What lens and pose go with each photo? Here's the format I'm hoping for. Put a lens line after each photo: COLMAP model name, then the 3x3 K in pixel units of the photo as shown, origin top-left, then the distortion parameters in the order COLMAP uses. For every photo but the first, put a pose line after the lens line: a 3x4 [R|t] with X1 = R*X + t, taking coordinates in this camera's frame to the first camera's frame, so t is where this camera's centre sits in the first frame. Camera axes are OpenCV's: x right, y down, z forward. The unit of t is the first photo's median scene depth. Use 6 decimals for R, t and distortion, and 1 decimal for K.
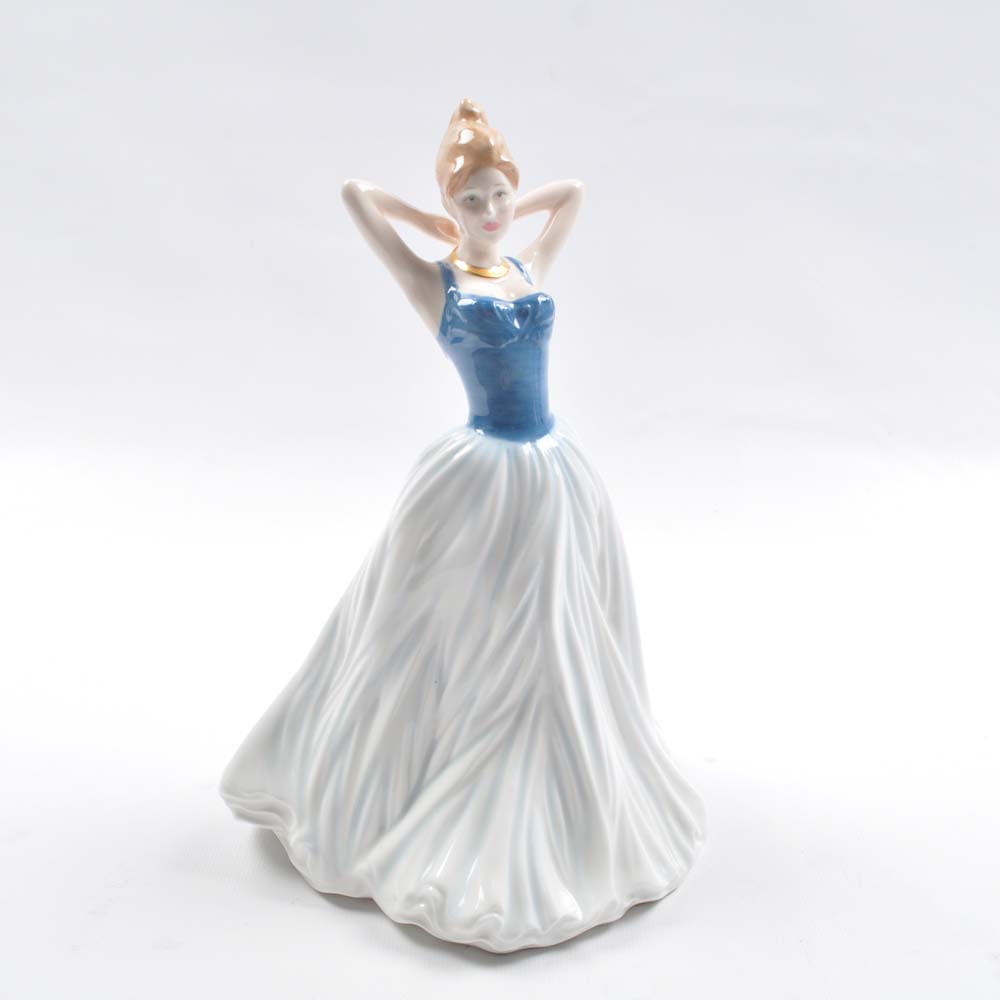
lens RADIAL K [[1367.5, 0, 500.5], [0, 1367.5, 498.3], [0, 0, 1]] dist [-0.110650, 0.000000]
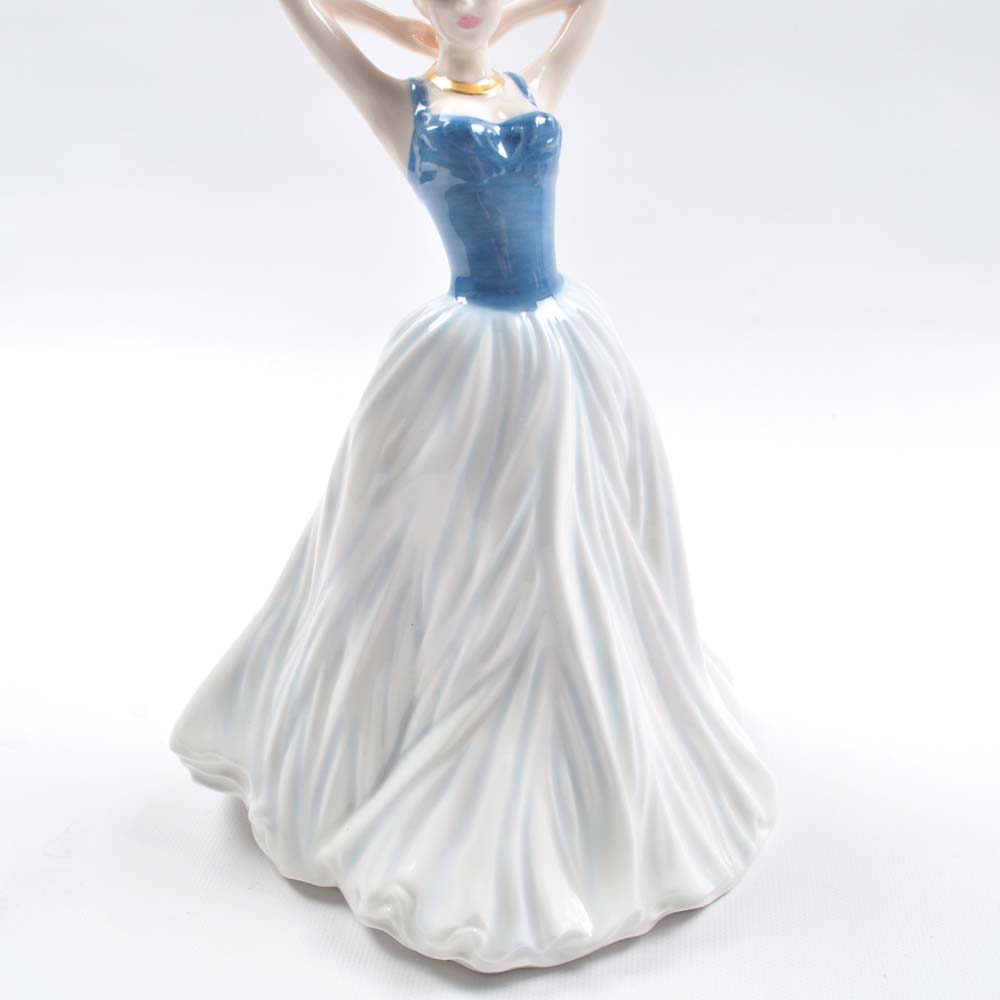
lens RADIAL K [[1271.9, 0, 503.5], [0, 1271.9, 500.7], [0, 0, 1]] dist [-0.106367, 0.000000]
pose [[0.990465, 0.004898, -0.137680, 0.105276], [0.004278, 0.997793, 0.066268, 0.016442], [0.137700, -0.066225, 0.988257, 0.298692]]
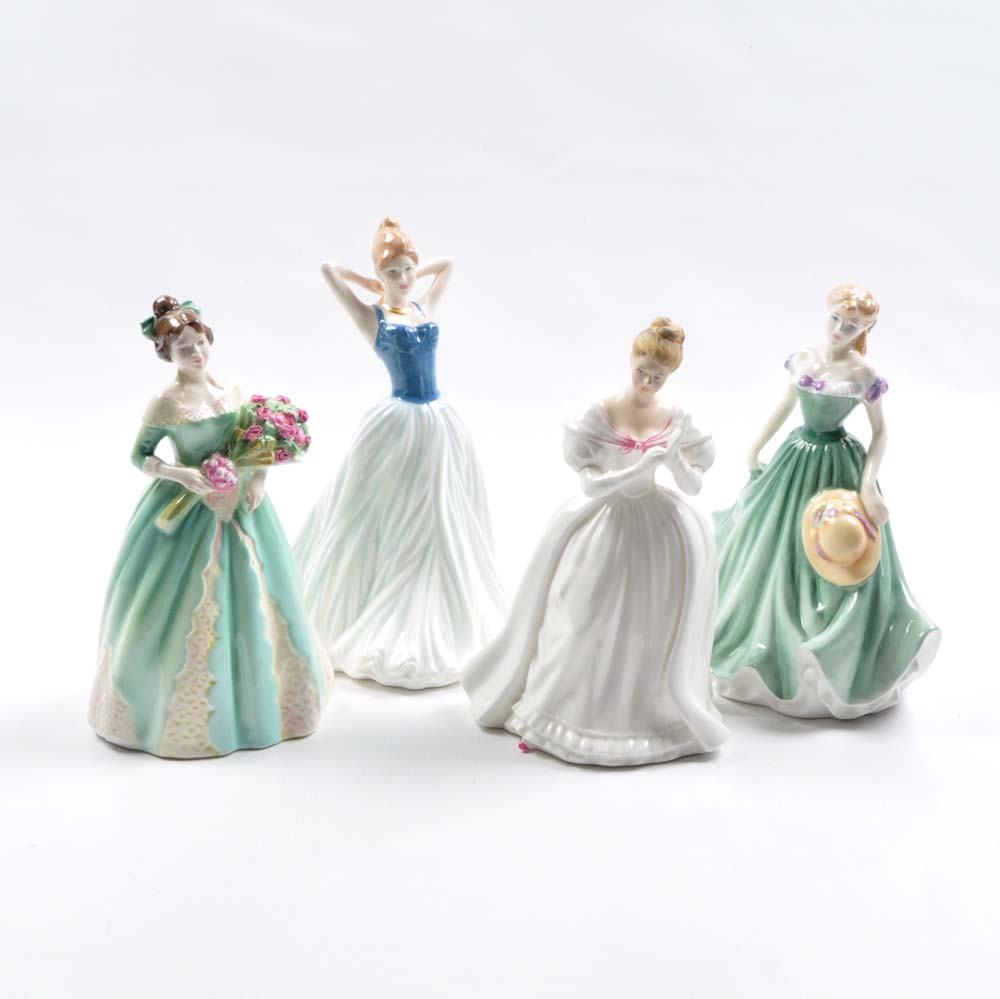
lens RADIAL K [[1834.0, 0, 500.1], [0, 1834.0, 455.6], [0, 0, 1]] dist [-0.031462, 0.000000]
pose [[0.996951, -0.014744, 0.076626, -0.068045], [0.019100, 0.998224, -0.056425, 0.164468], [-0.075658, 0.057716, 0.995462, -1.414085]]
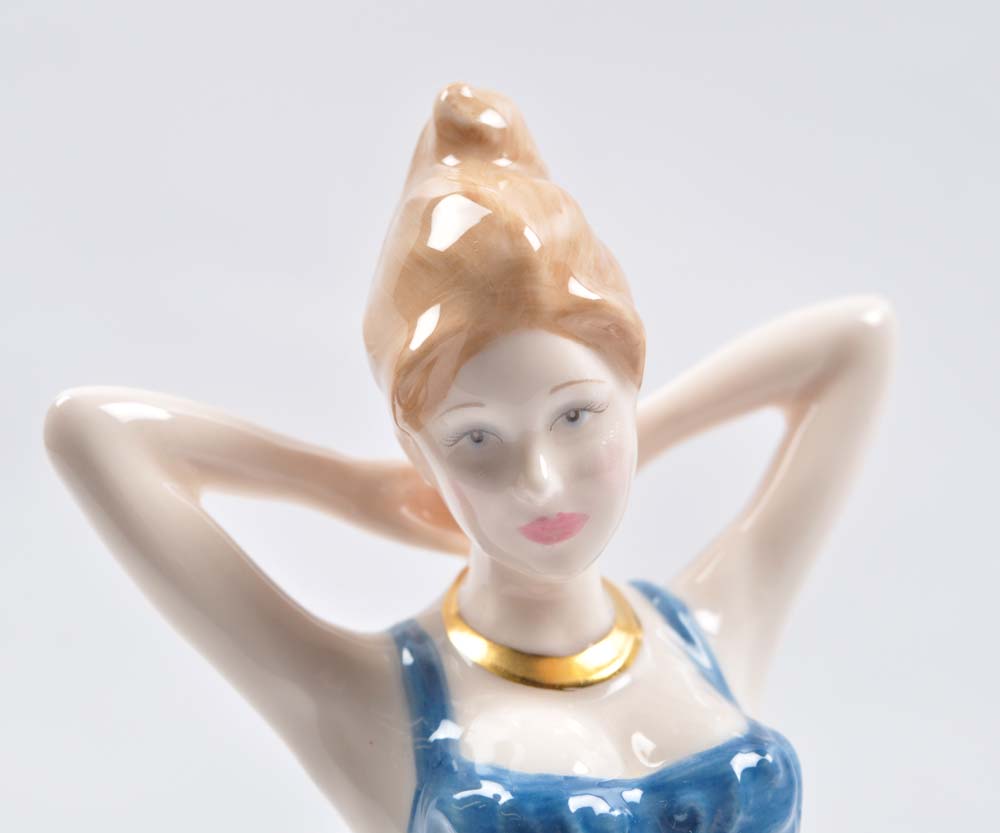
lens RADIAL K [[2703.8, 0, 502.2], [0, 2703.8, 419.5], [0, 0, 1]] dist [0.009009, 0.000000]
pose [[0.987649, -0.054790, -0.146791, 0.066425], [0.041146, 0.994681, -0.094426, -0.164515], [0.151184, 0.087220, 0.984650, 0.422442]]
